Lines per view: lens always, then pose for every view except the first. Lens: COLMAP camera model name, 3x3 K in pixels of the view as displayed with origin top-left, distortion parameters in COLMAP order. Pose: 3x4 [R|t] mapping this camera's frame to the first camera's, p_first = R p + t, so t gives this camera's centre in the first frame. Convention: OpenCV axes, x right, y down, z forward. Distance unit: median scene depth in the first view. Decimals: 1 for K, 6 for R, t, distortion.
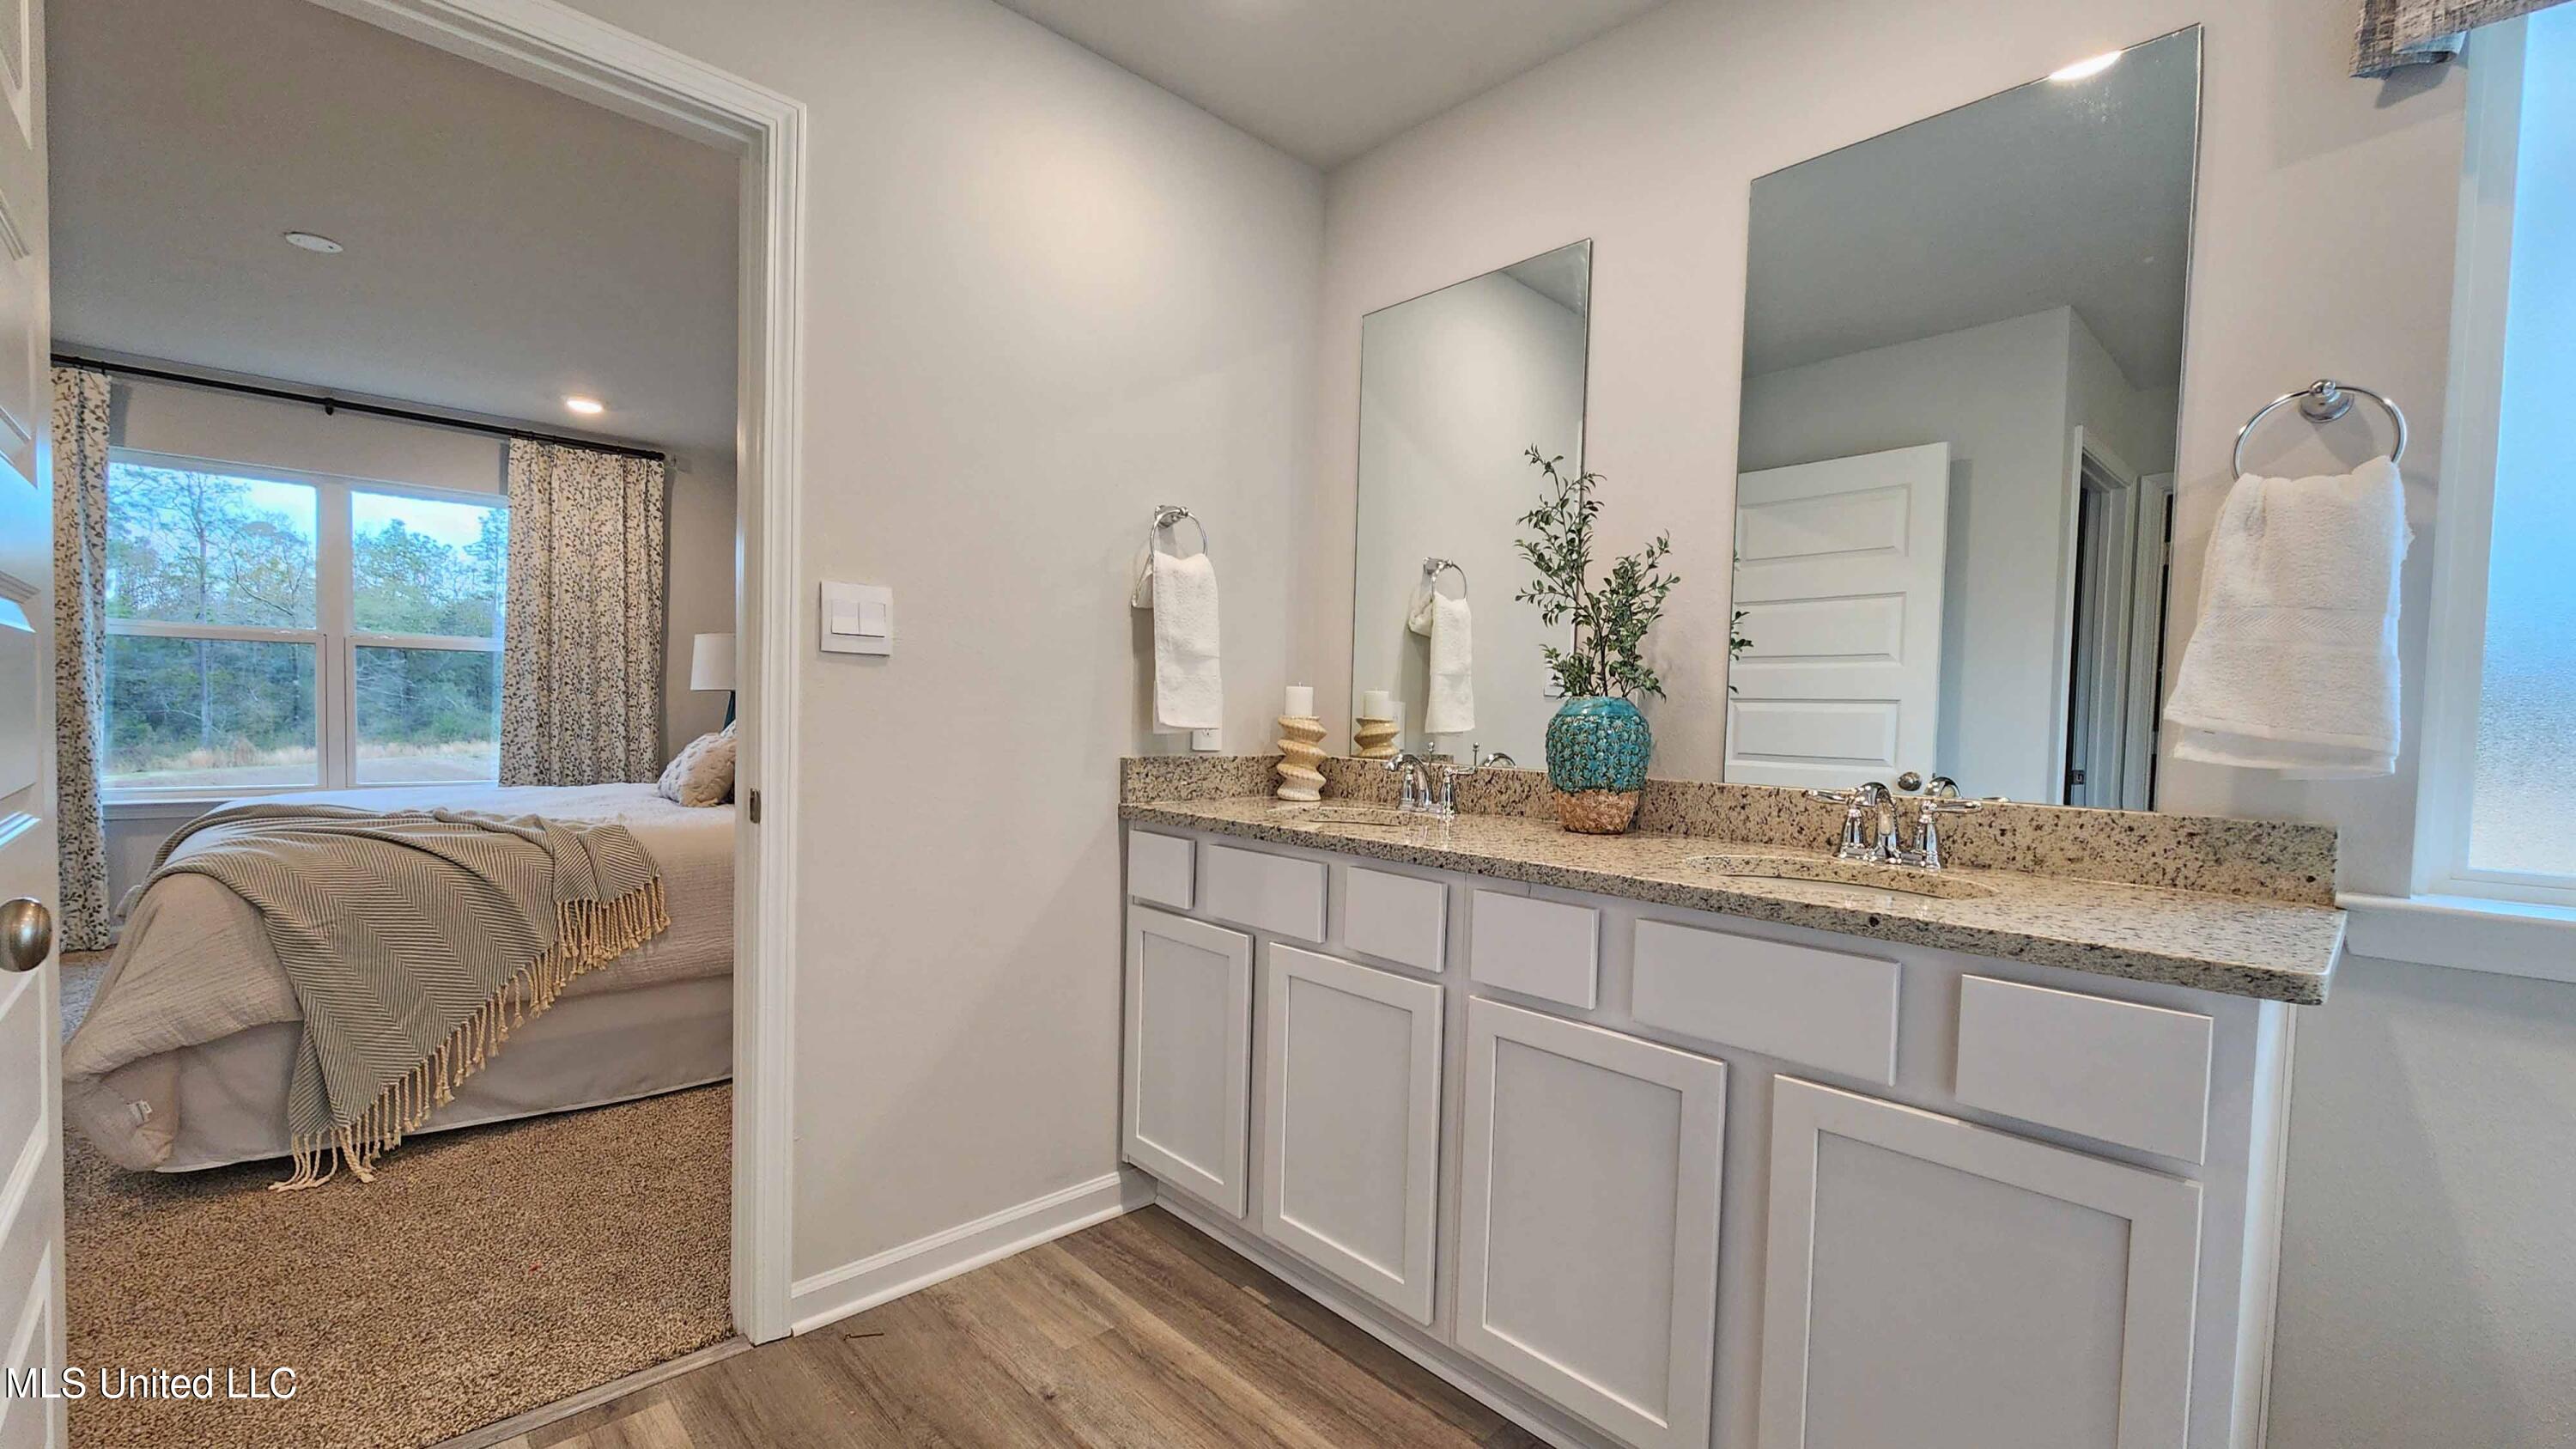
lens RADIAL K [[1041.4, 0, 1284.4], [0, 1041.4, 762.6], [0, 0, 1]] dist [-0.004522, 0.000404]
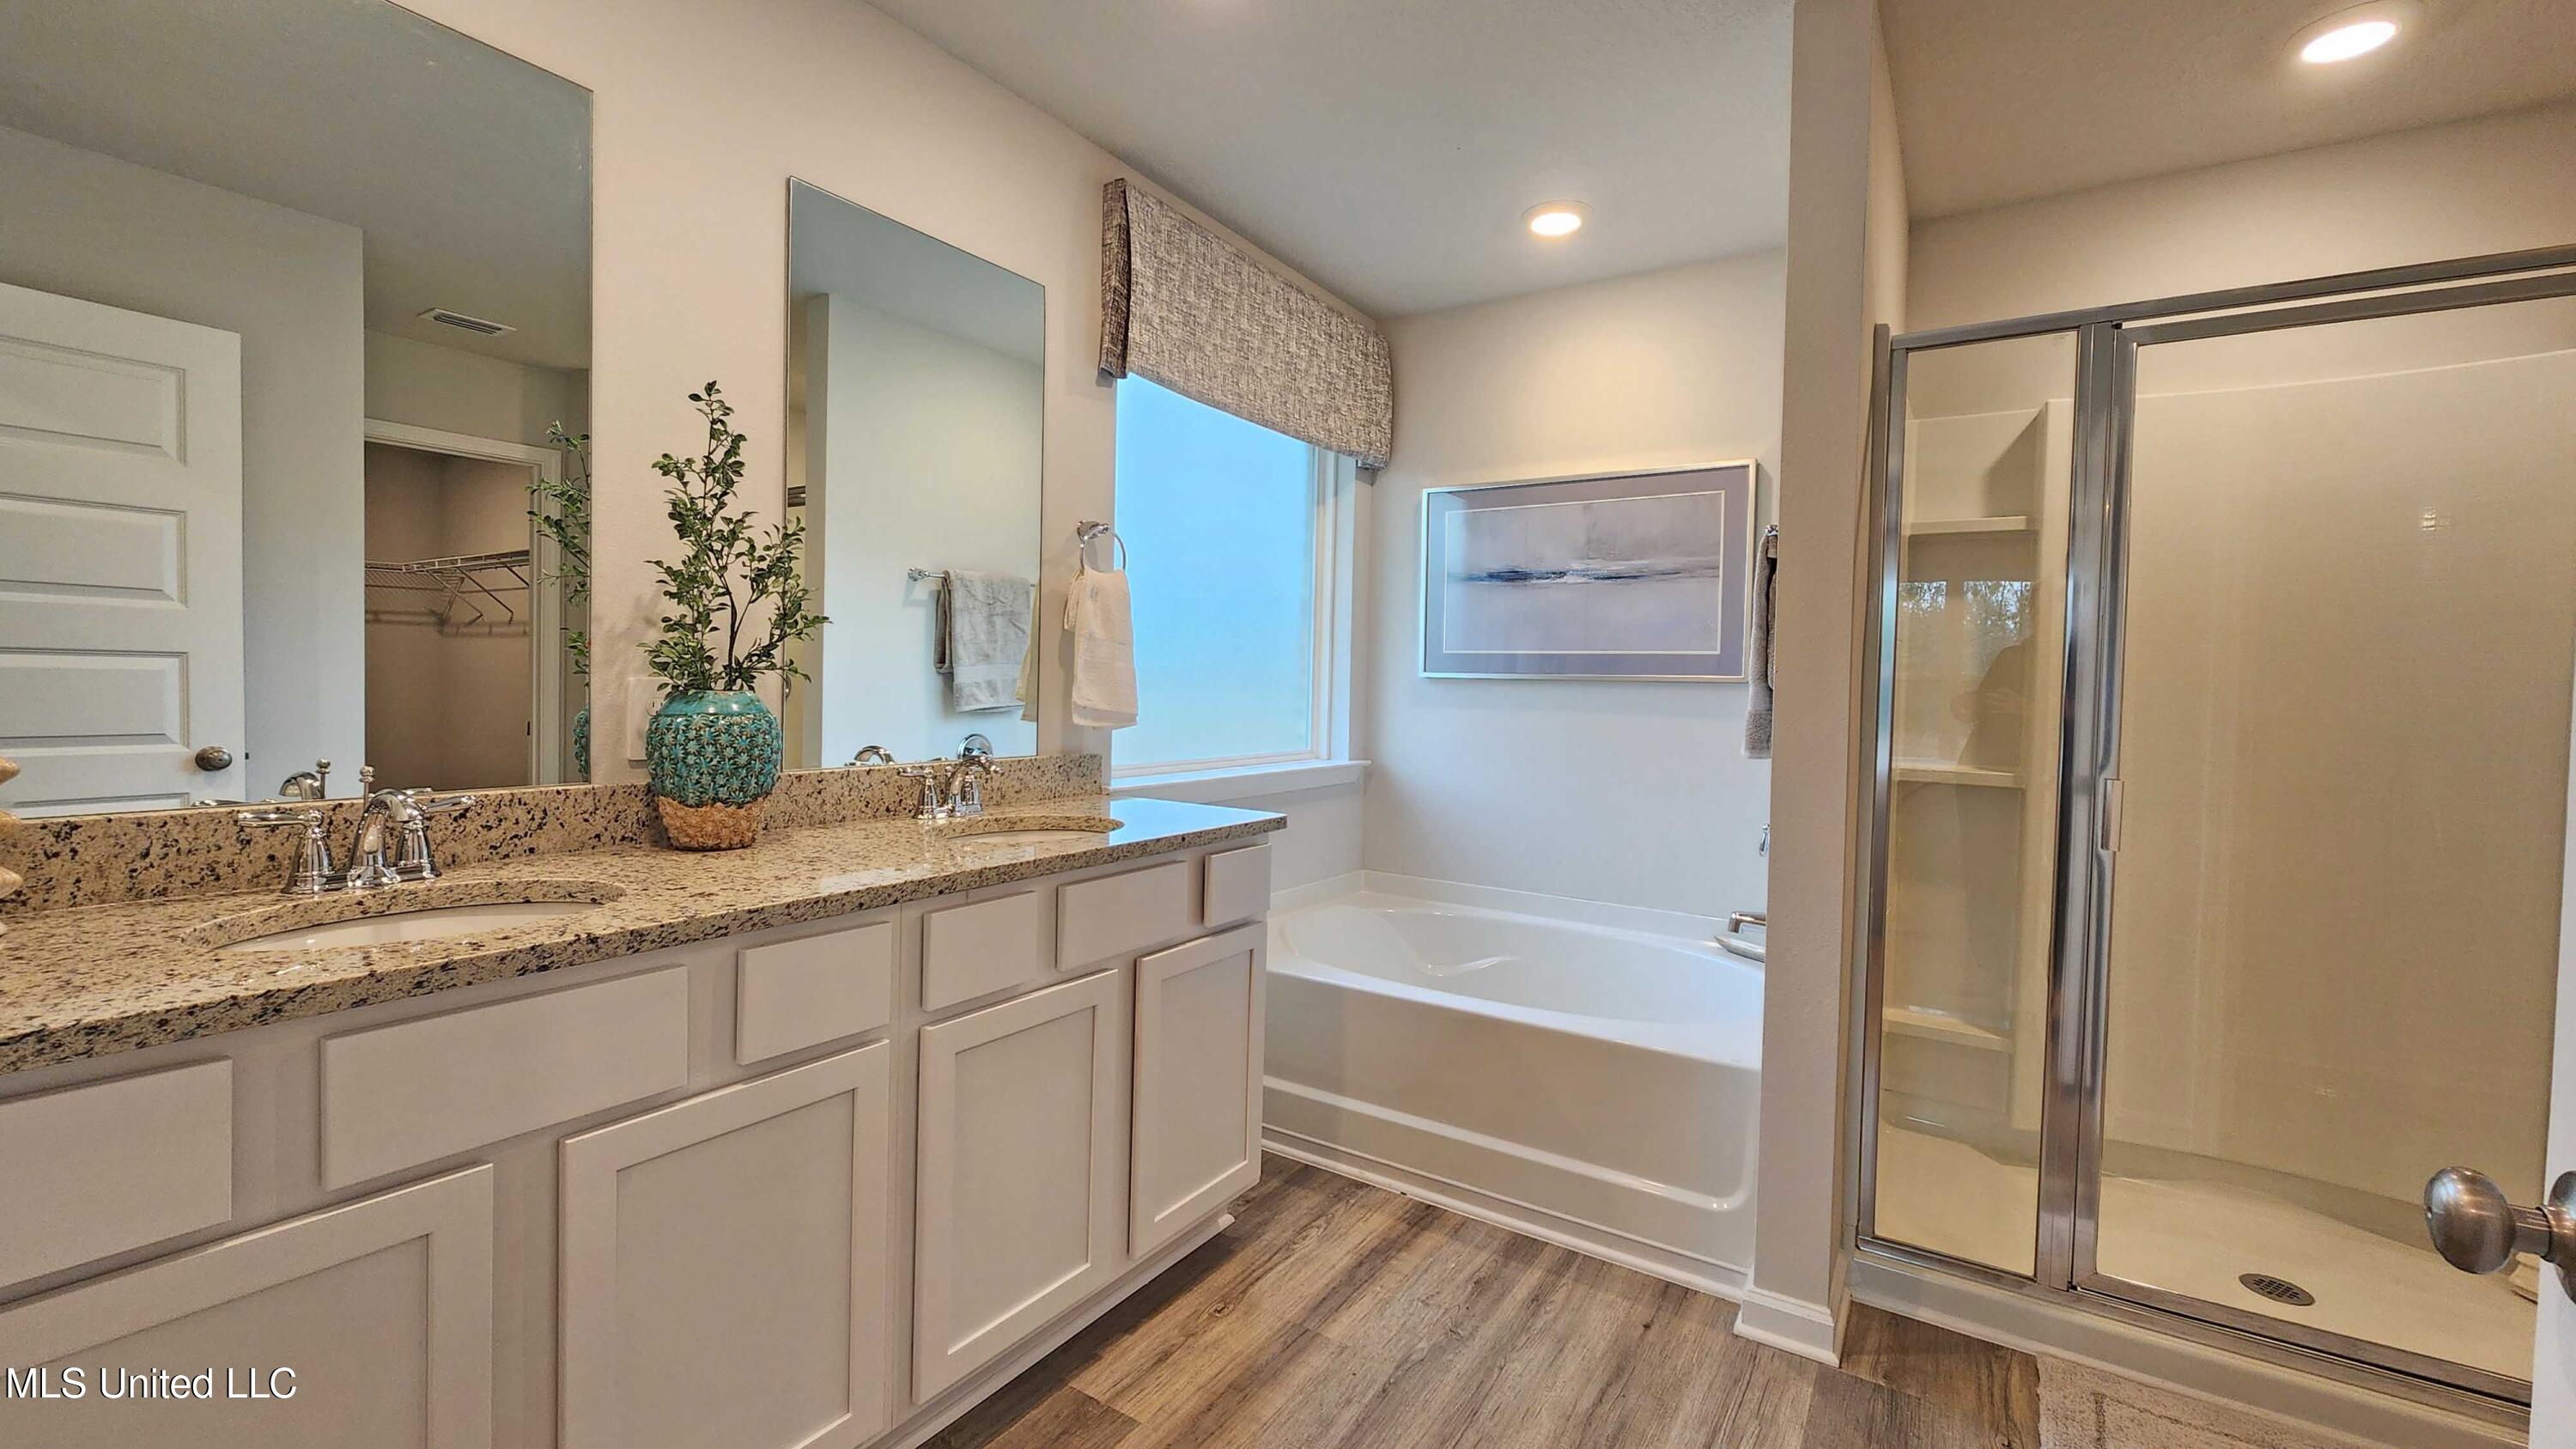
lens RADIAL K [[1047.1, 0, 1295.7], [0, 1047.1, 708.7], [0, 0, 1]] dist [0.001124, 0.000126]
pose [[-0.227457, -0.060120, 0.971931, -0.837730], [0.016554, 0.997709, 0.065588, -0.124423], [-0.973647, 0.031008, -0.225941, 0.930802]]
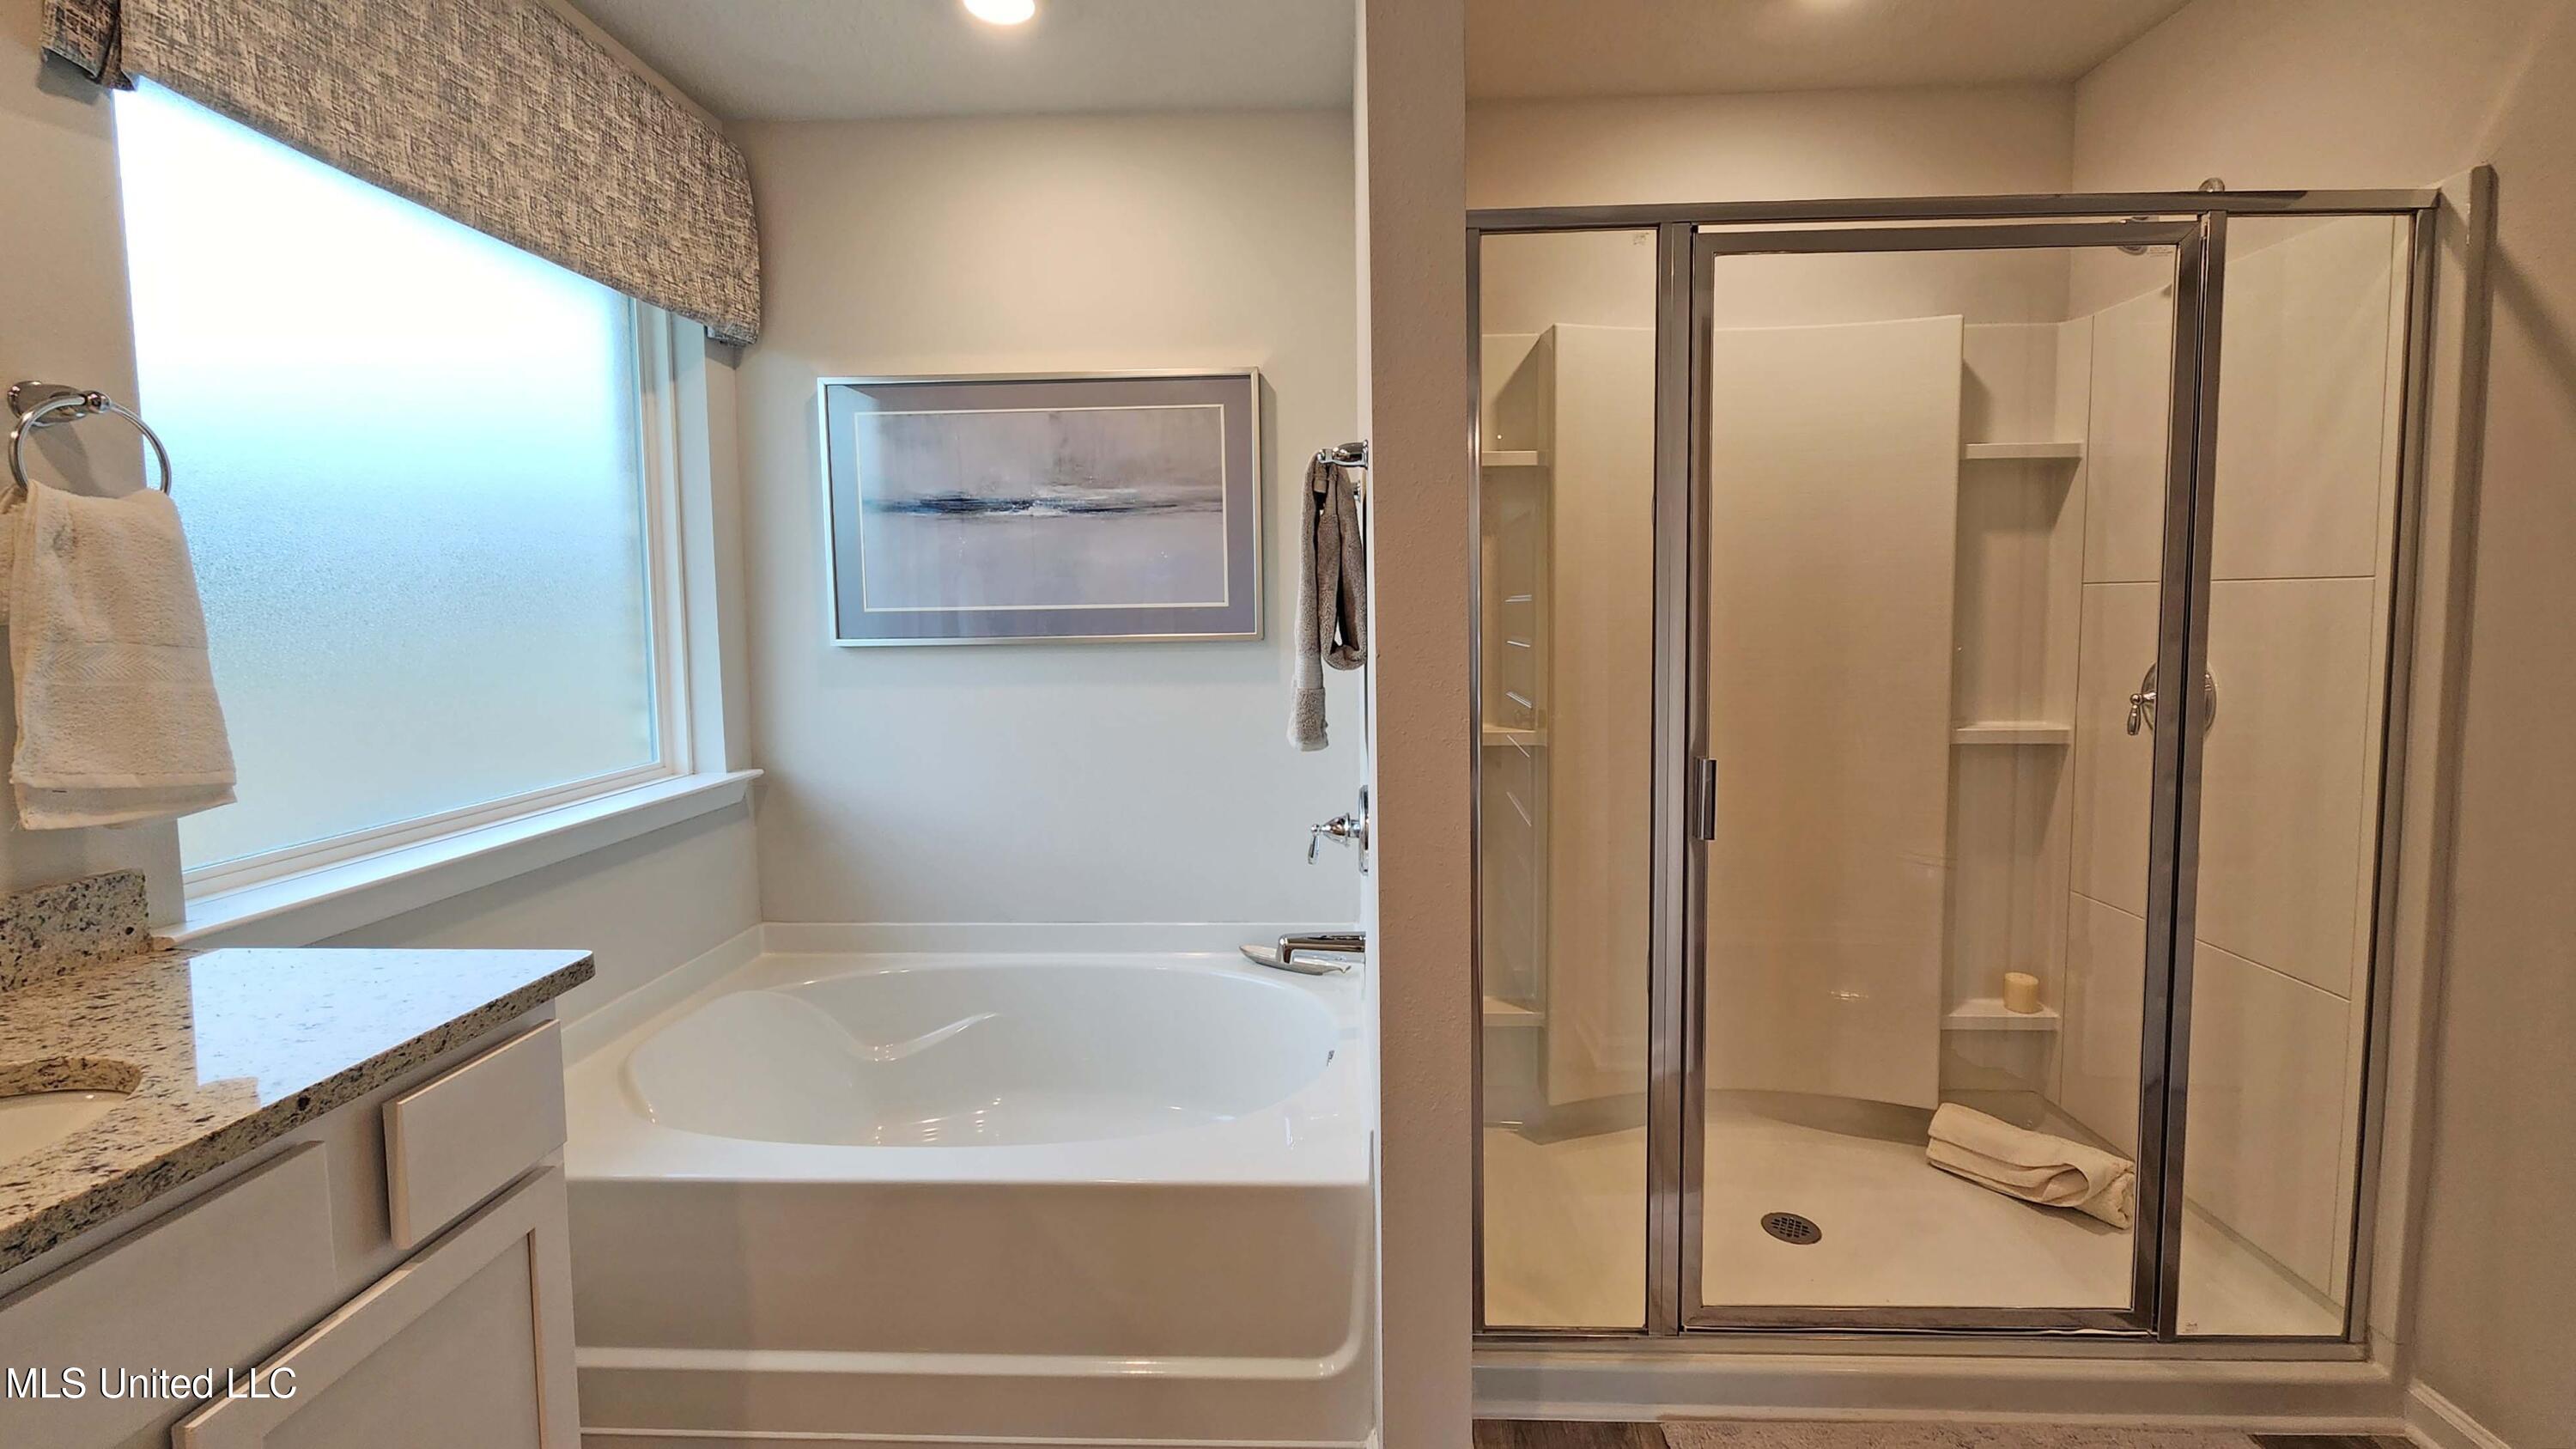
lens RADIAL K [[1072.0, 0, 1300.5], [0, 1072.0, 679.2], [0, 0, 1]] dist [0.000270, -0.000056]
pose [[-0.694090, -0.067804, 0.716688, -0.354587], [0.028363, 0.992206, 0.121339, -0.171024], [-0.719329, 0.104548, -0.686757, 0.765386]]
